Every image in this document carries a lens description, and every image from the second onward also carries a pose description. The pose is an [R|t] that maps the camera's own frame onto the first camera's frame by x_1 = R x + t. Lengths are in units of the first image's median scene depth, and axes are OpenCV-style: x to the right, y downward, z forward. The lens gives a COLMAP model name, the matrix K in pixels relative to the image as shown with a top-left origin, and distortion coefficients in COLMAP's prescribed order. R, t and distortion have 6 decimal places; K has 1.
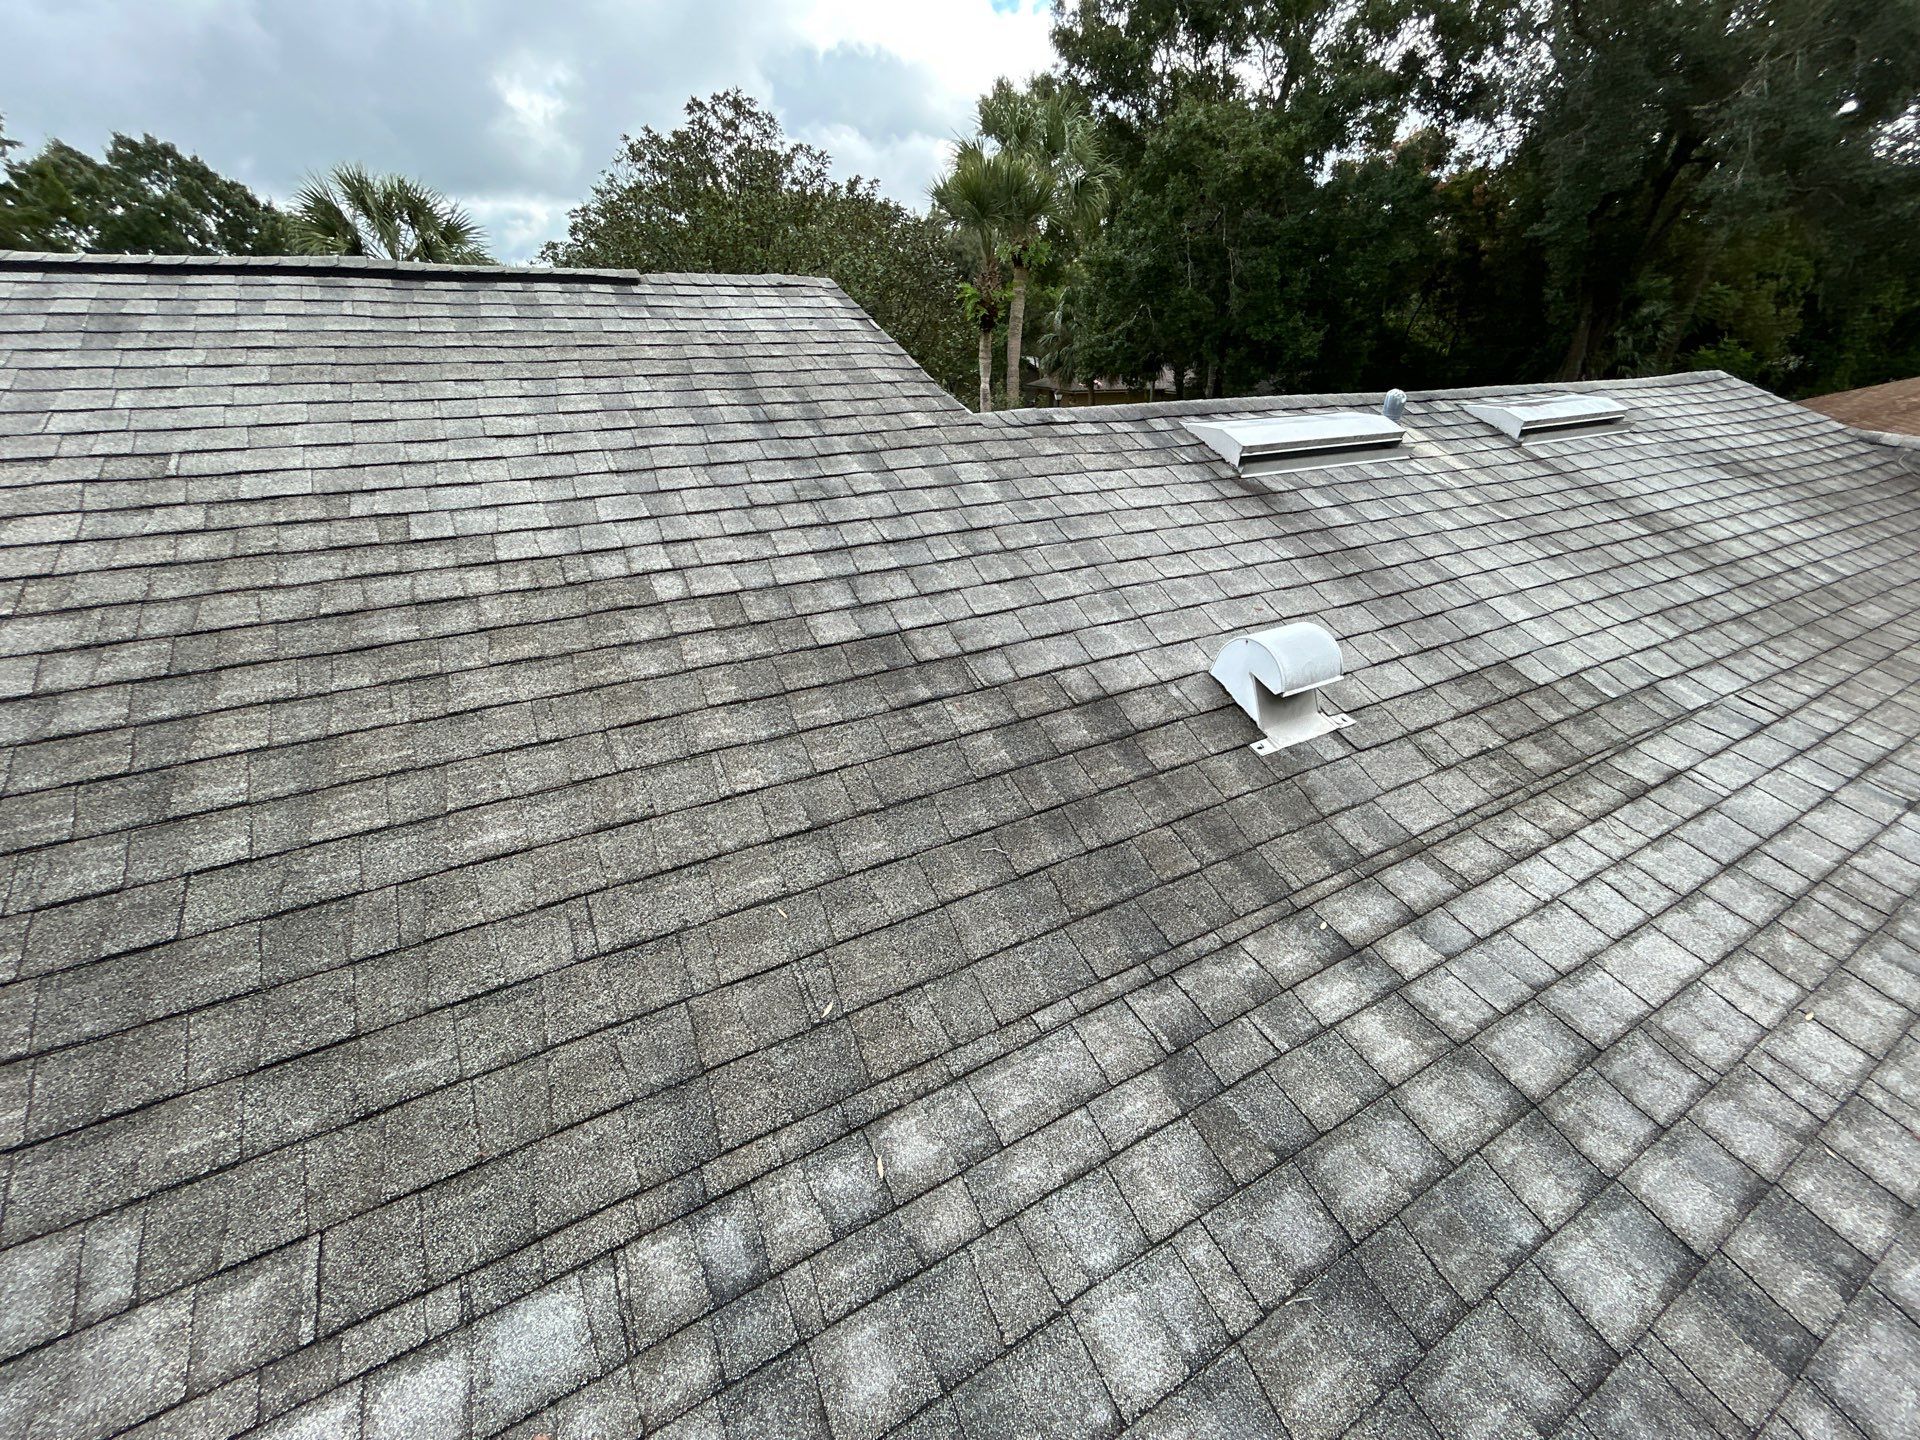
lens RADIAL K [[772.2, 0, 960.0], [0, 772.2, 720.0], [0, 0, 1]] dist [-0.002122, 0.000984]
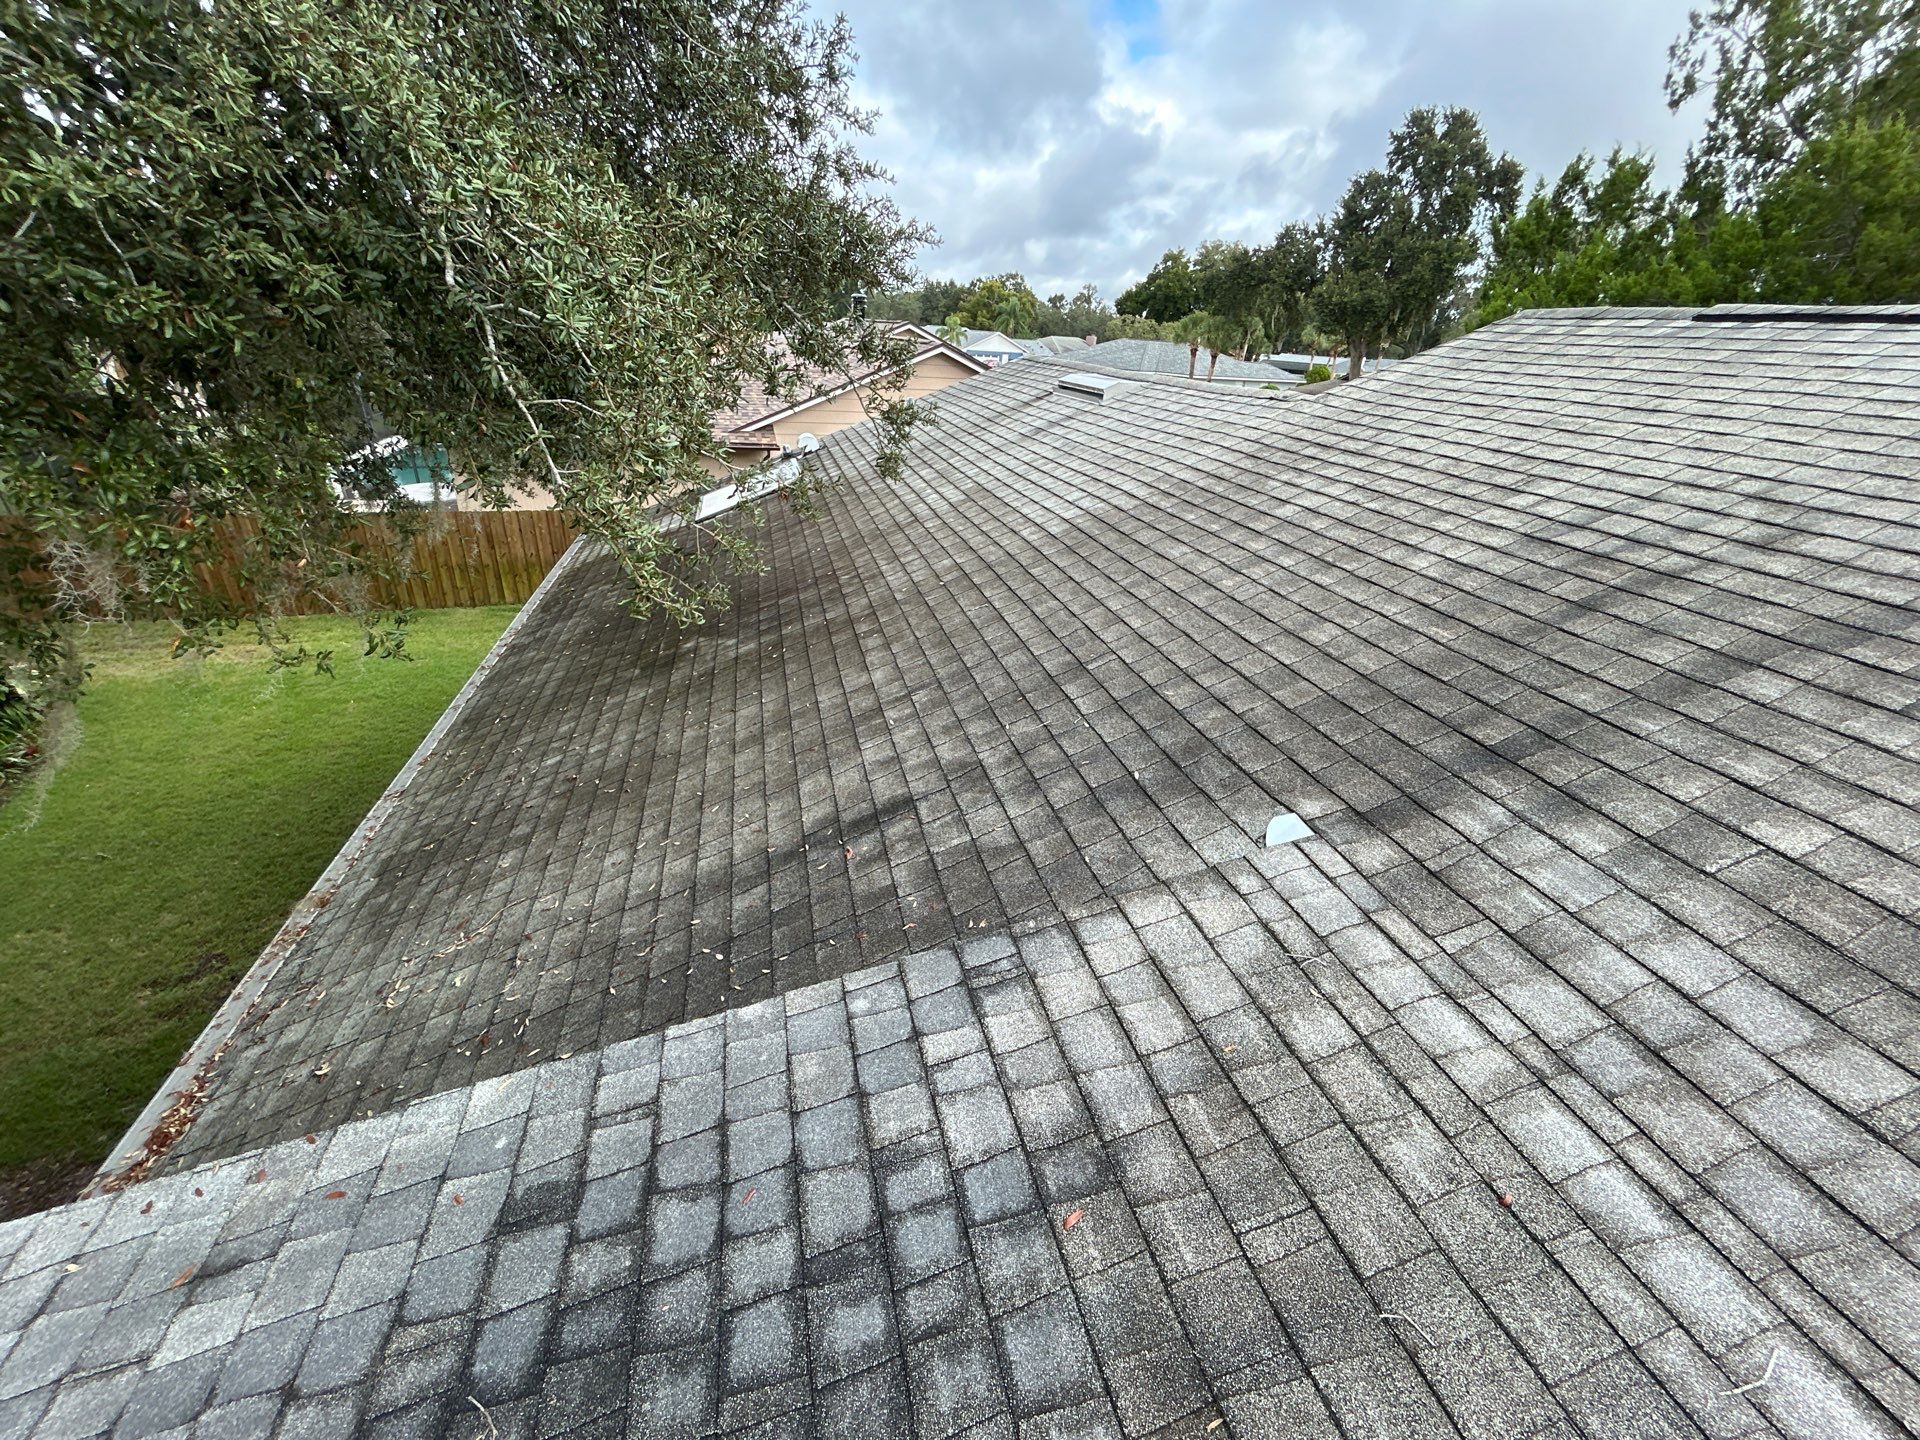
lens RADIAL K [[772.2, 0, 960.0], [0, 772.2, 720.0], [0, 0, 1]] dist [-0.002122, 0.000984]
pose [[-0.271018, 0.426670, -0.862845, -0.058052], [-0.474082, 0.720969, 0.505421, 0.141801], [0.837732, 0.546038, 0.006881, -0.262537]]
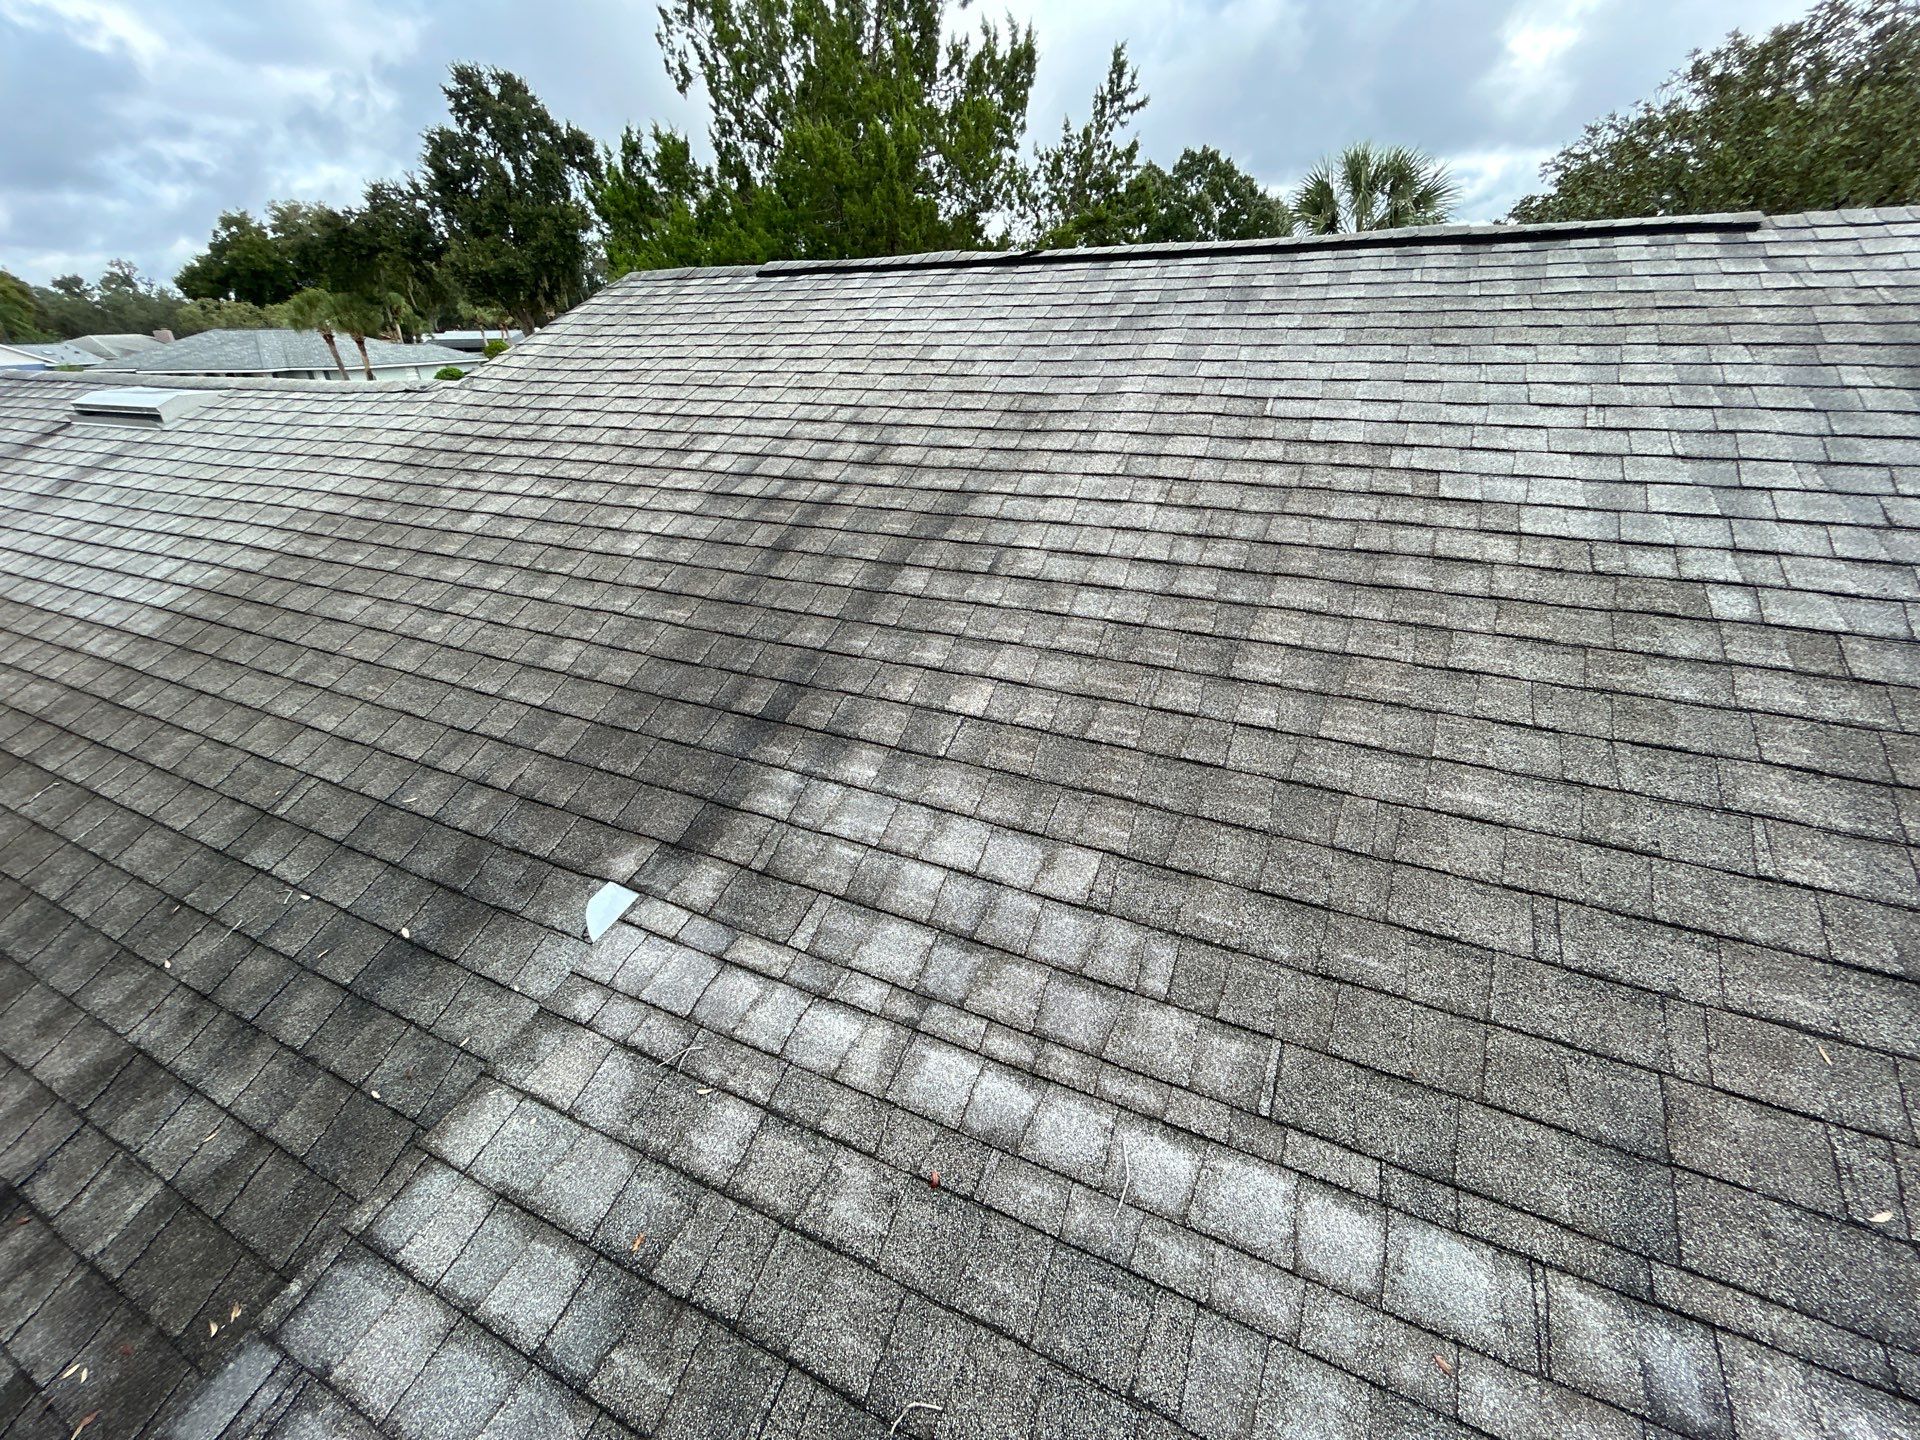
lens RADIAL K [[772.2, 0, 960.0], [0, 772.2, 720.0], [0, 0, 1]] dist [-0.002122, 0.000984]
pose [[0.583251, 0.372944, -0.721617, -0.218374], [-0.348242, 0.917394, 0.192656, 0.069189], [0.733857, 0.138930, 0.664946, -0.132727]]
